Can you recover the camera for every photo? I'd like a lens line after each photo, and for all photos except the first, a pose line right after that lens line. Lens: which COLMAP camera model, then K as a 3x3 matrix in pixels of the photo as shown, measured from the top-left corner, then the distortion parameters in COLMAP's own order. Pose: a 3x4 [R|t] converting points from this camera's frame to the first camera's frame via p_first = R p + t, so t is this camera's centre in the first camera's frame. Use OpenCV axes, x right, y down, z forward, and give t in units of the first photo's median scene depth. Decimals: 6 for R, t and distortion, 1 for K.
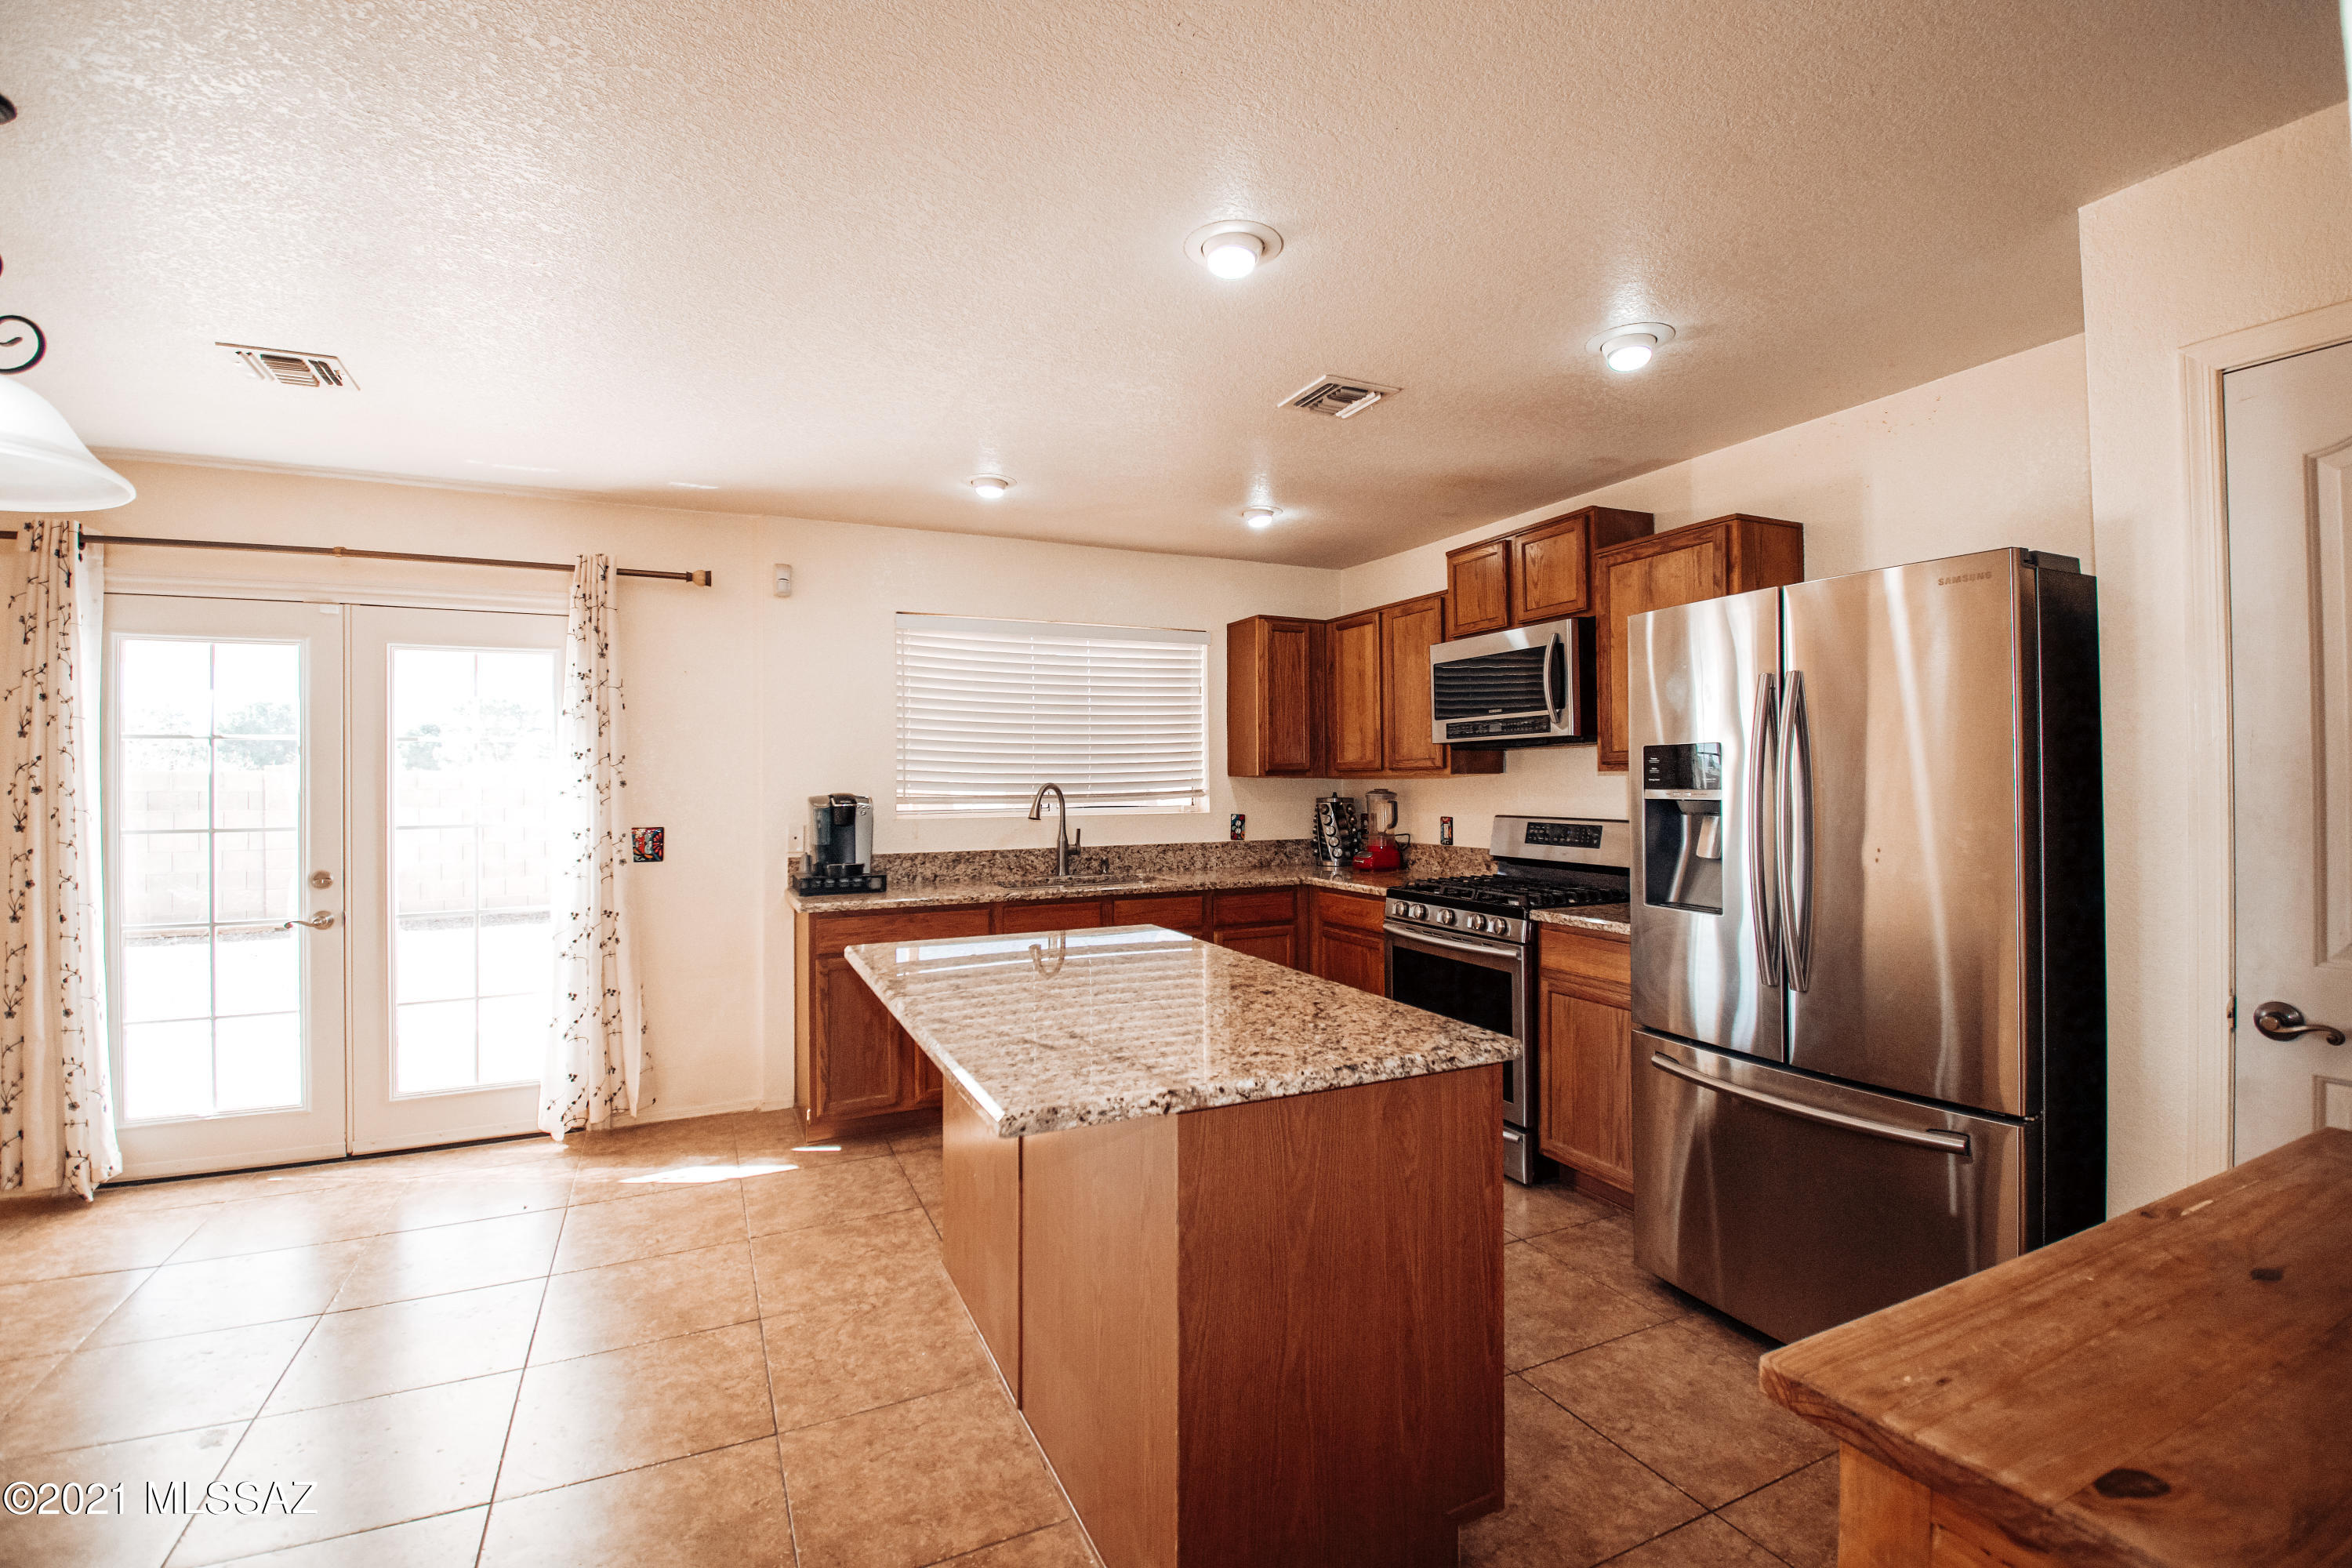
lens RADIAL K [[1036.5, 0, 1181.7], [0, 1036.5, 766.8], [0, 0, 1]] dist [-0.003064, -0.009070]
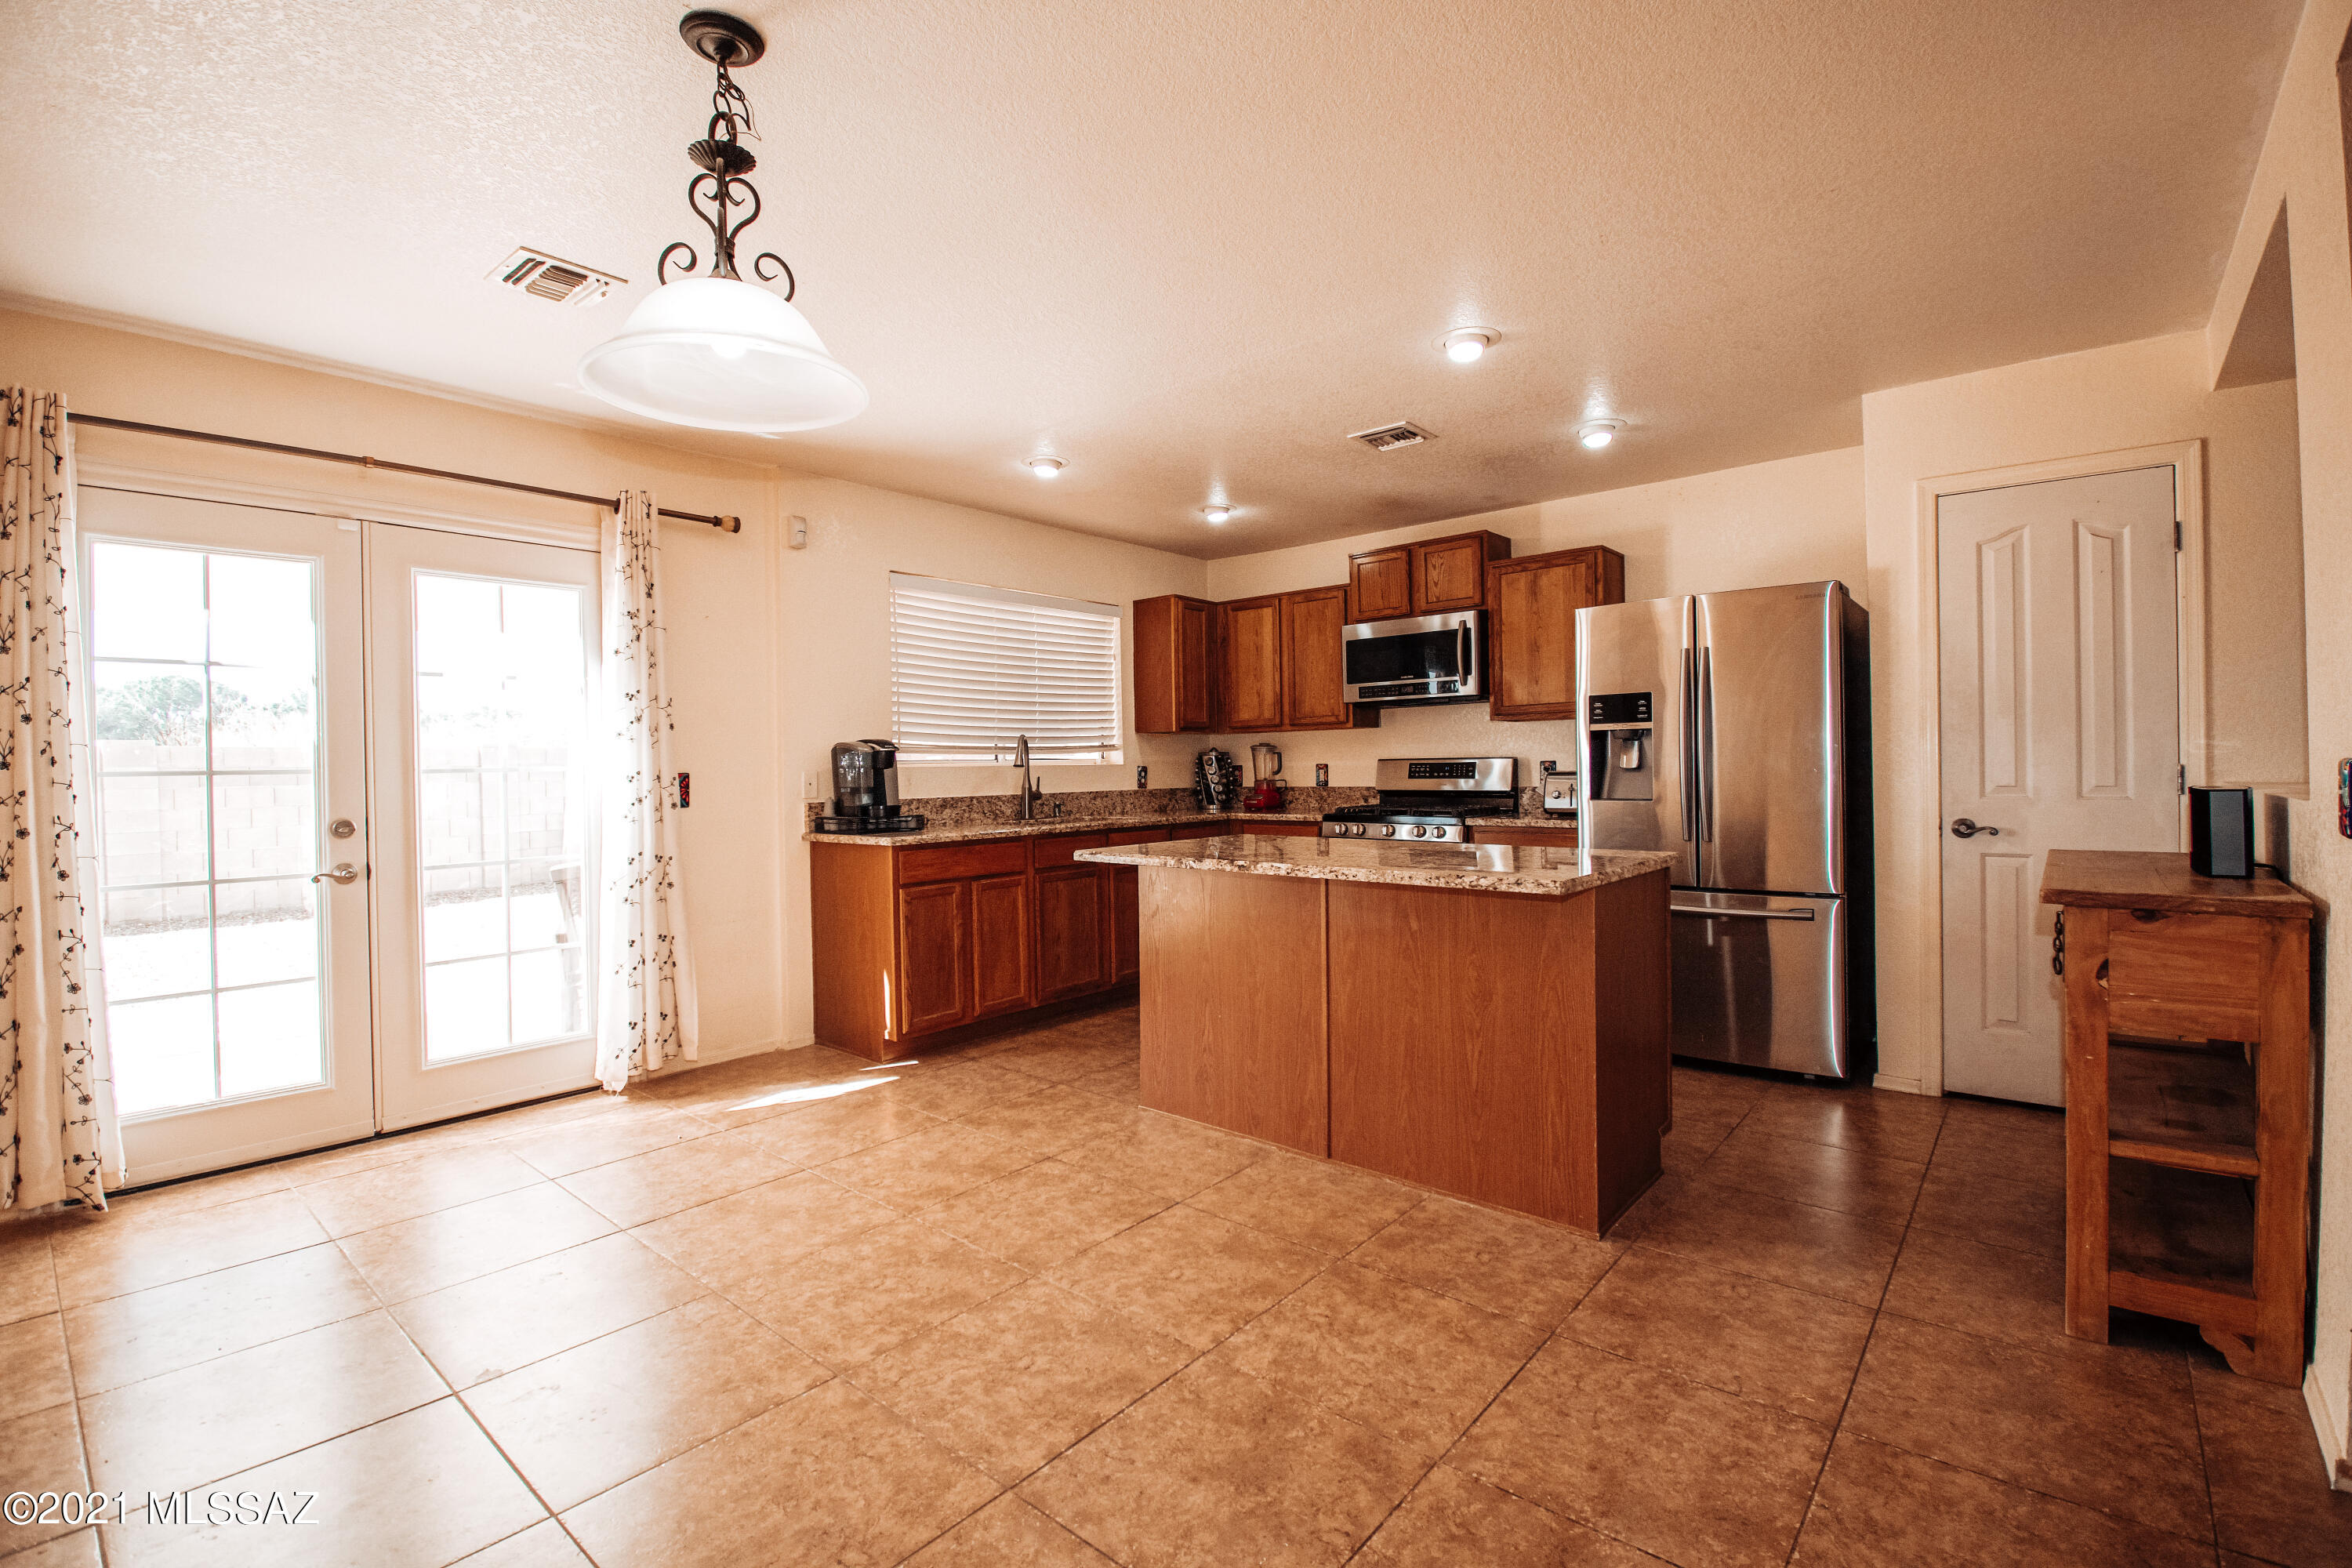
lens RADIAL K [[1036.5, 0, 1179.9], [0, 1036.5, 774.0], [0, 0, 1]] dist [-0.003064, -0.009070]
pose [[0.915033, -0.009876, 0.403258, -0.517086], [0.002882, 0.999835, 0.017948, 0.046925], [-0.403369, -0.015261, 0.914910, -0.105503]]
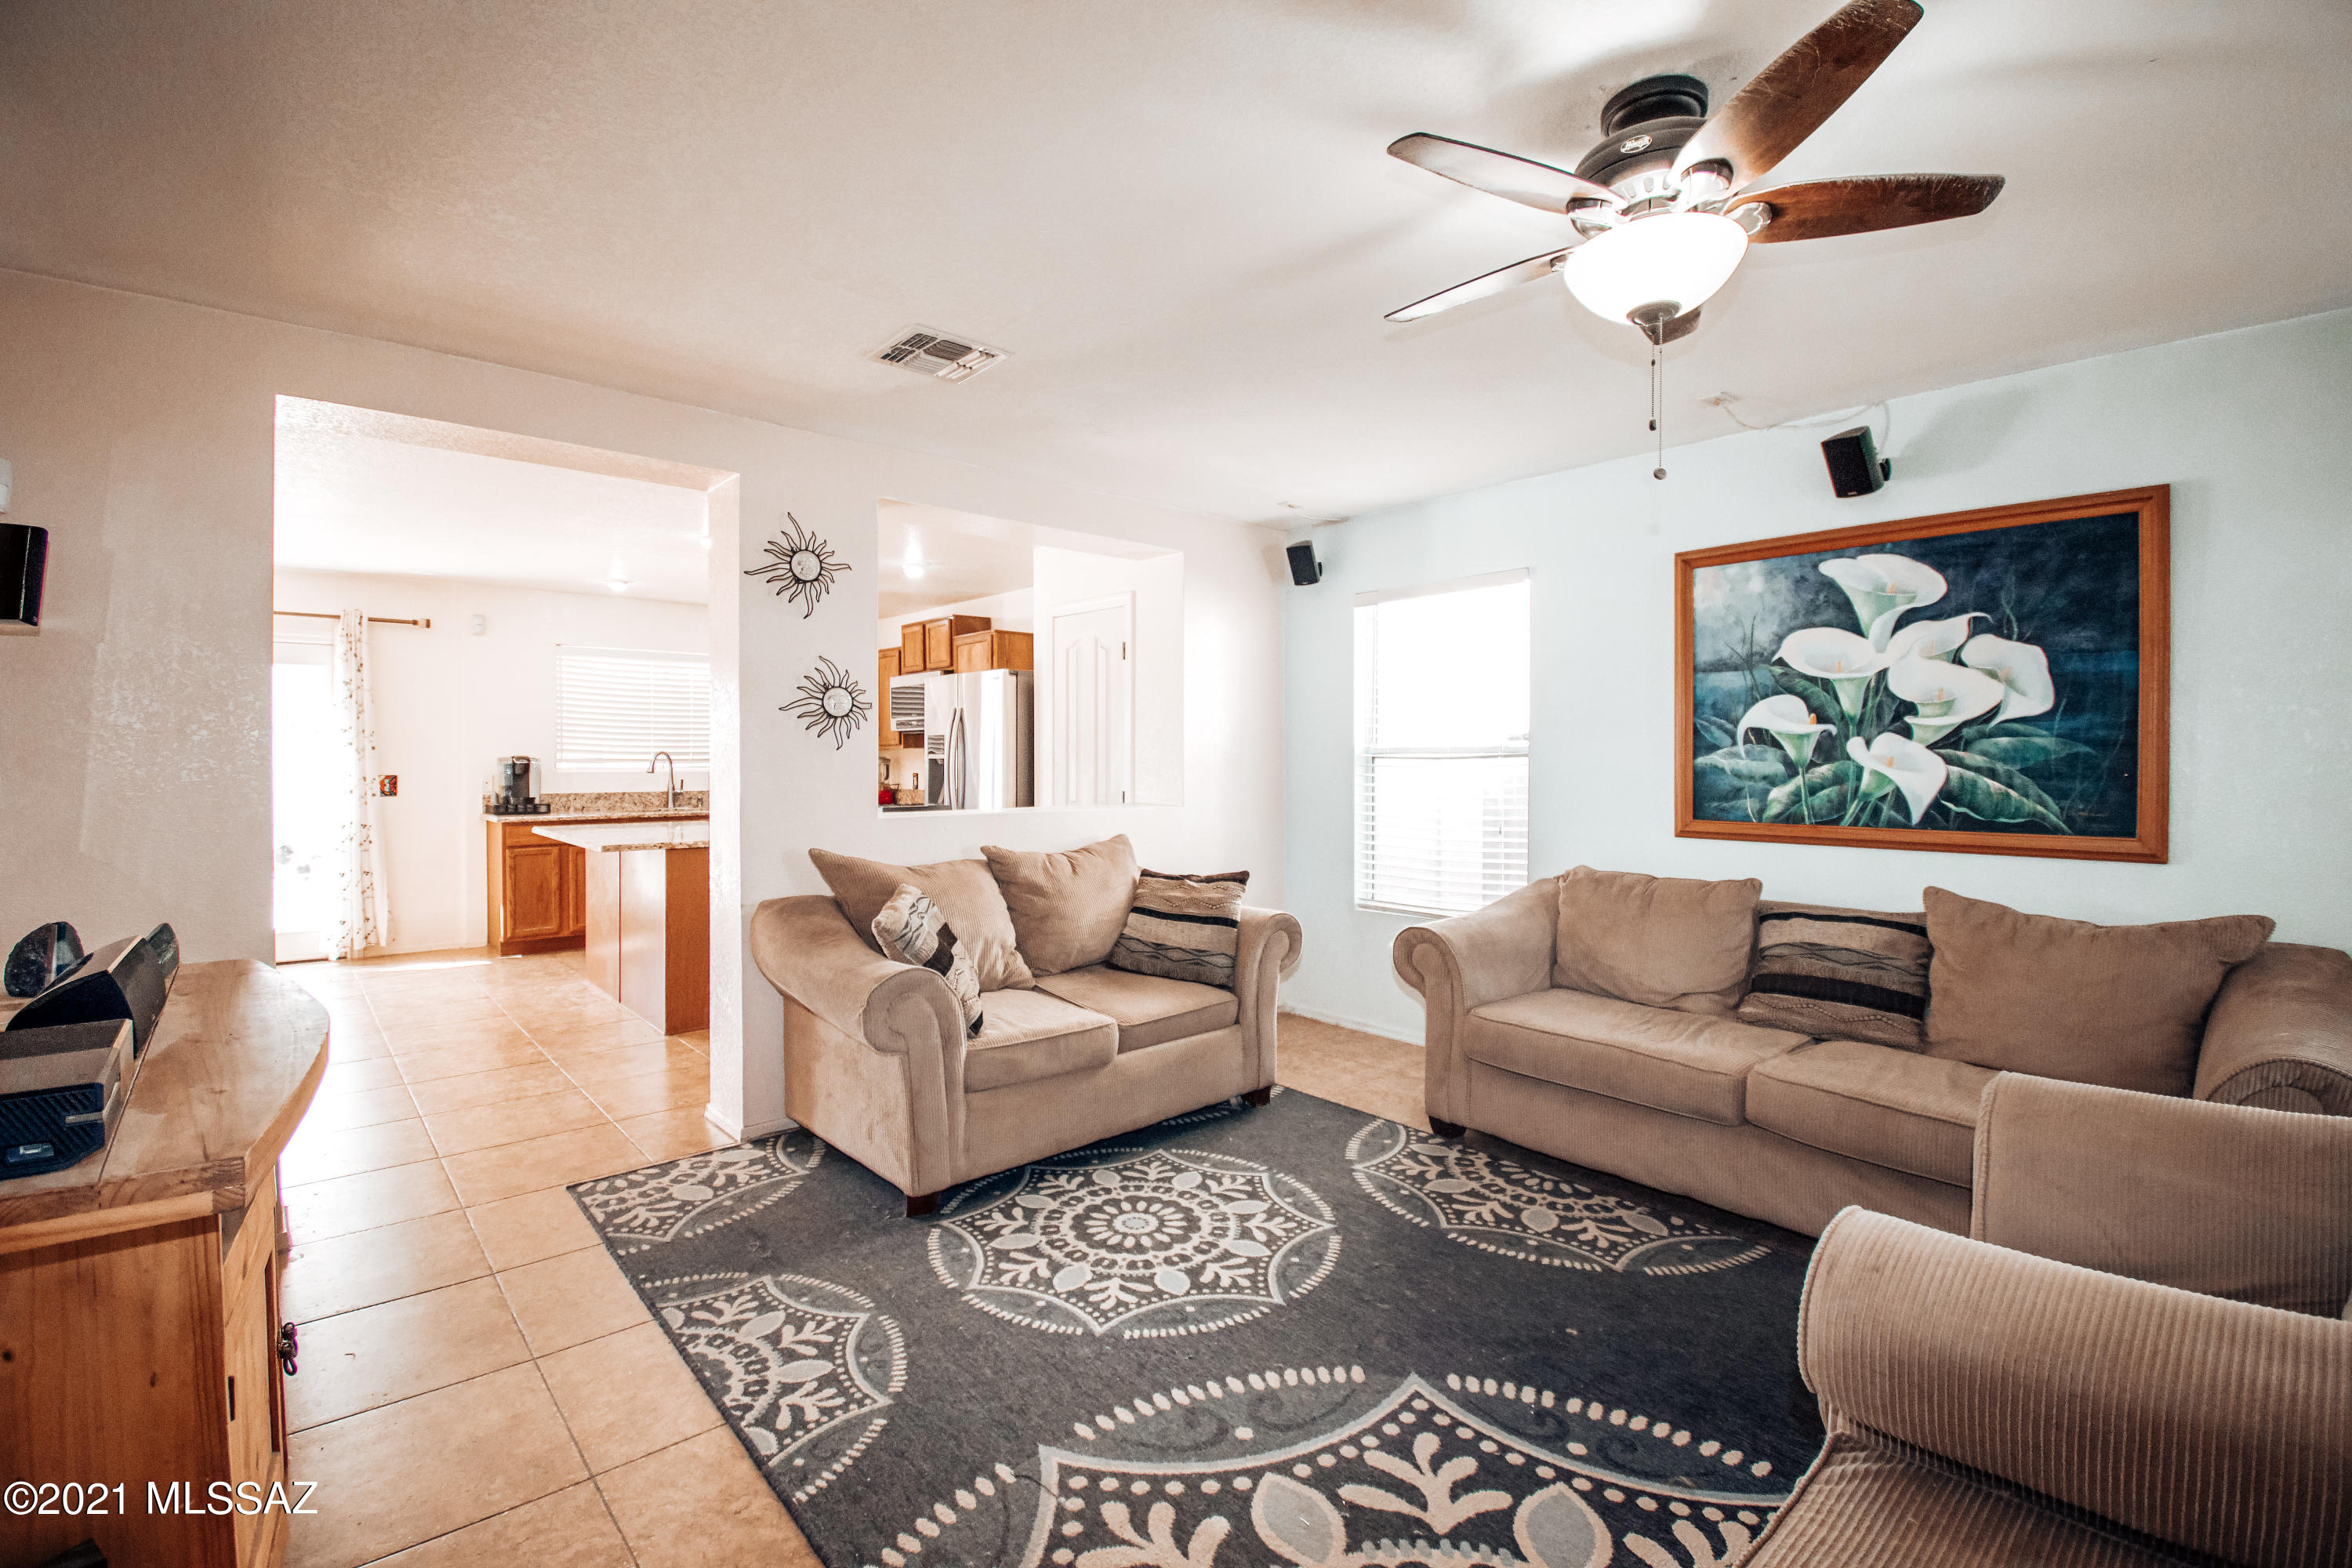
lens RADIAL K [[1036.5, 0, 1183.5], [0, 1036.5, 771.8], [0, 0, 1]] dist [-0.003064, -0.009070]
pose [[0.959819, 0.006242, 0.280550, 0.256687], [-0.013886, 0.999584, 0.025268, -0.005869], [-0.280276, -0.028149, 0.959507, -1.000651]]
